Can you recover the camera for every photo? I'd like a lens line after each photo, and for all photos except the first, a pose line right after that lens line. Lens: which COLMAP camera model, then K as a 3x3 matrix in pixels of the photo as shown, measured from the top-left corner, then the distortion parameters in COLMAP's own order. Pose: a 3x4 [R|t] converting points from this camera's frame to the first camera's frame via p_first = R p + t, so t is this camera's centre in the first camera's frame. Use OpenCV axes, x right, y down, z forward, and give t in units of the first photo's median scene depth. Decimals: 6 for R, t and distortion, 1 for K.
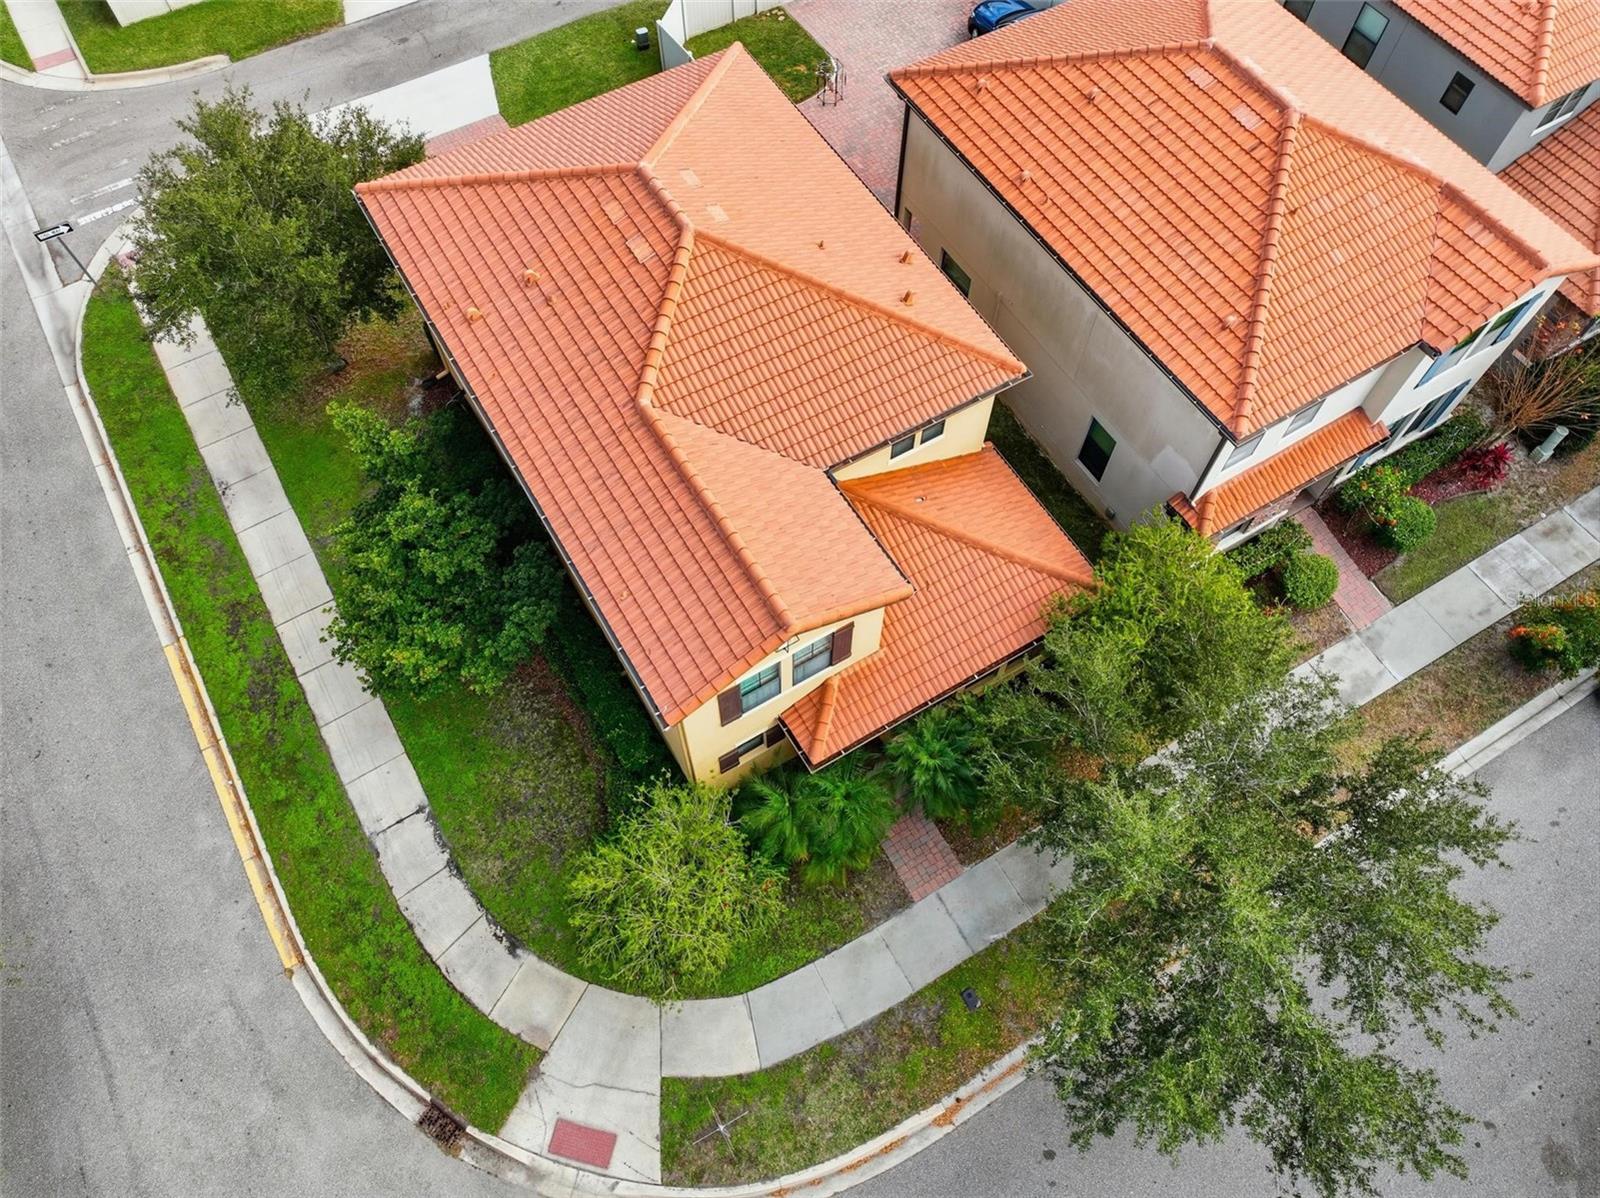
lens RADIAL K [[1126.4, 0, 800.0], [0, 1126.4, 599.0], [0, 0, 1]] dist [0.013958, 0.007580]
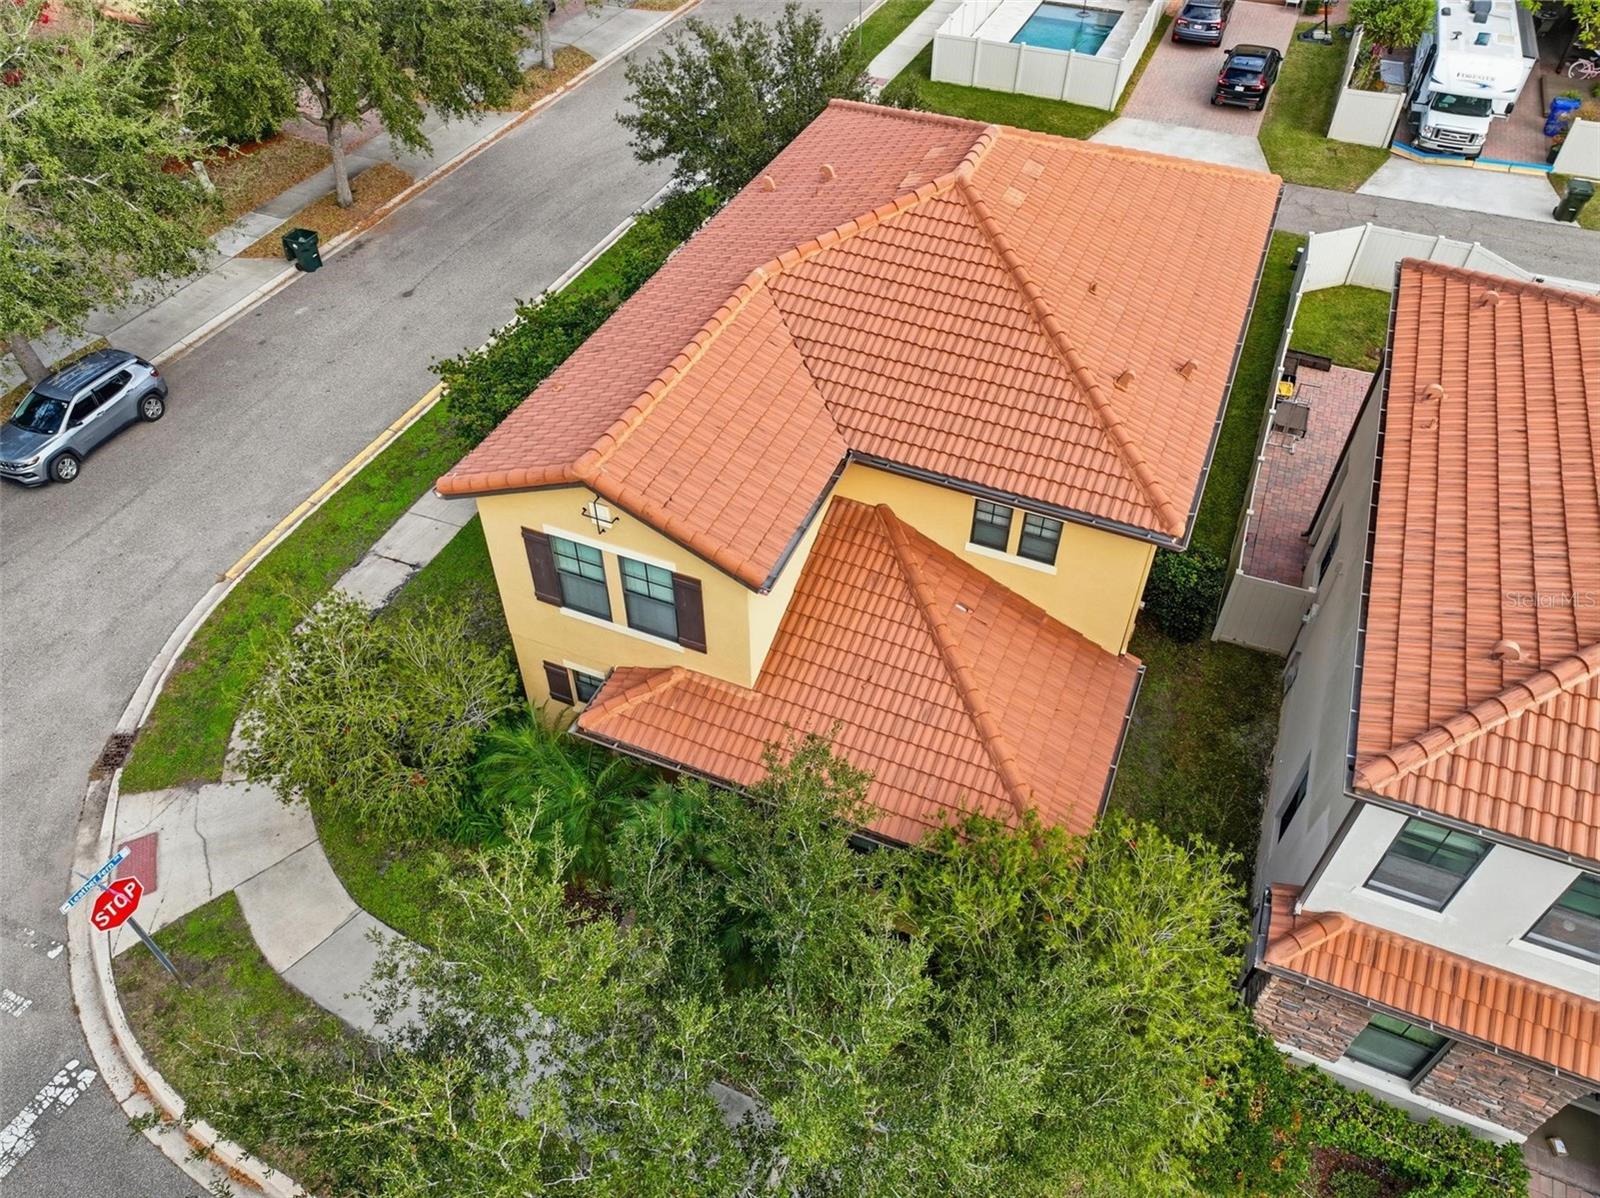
lens RADIAL K [[1126.4, 0, 800.0], [0, 1126.4, 599.0], [0, 0, 1]] dist [0.013958, 0.007580]
pose [[0.589745, 0.568211, -0.573879, 0.460524], [-0.712523, 0.700589, -0.038551, 0.009729], [0.380149, 0.431637, 0.818032, 0.374138]]
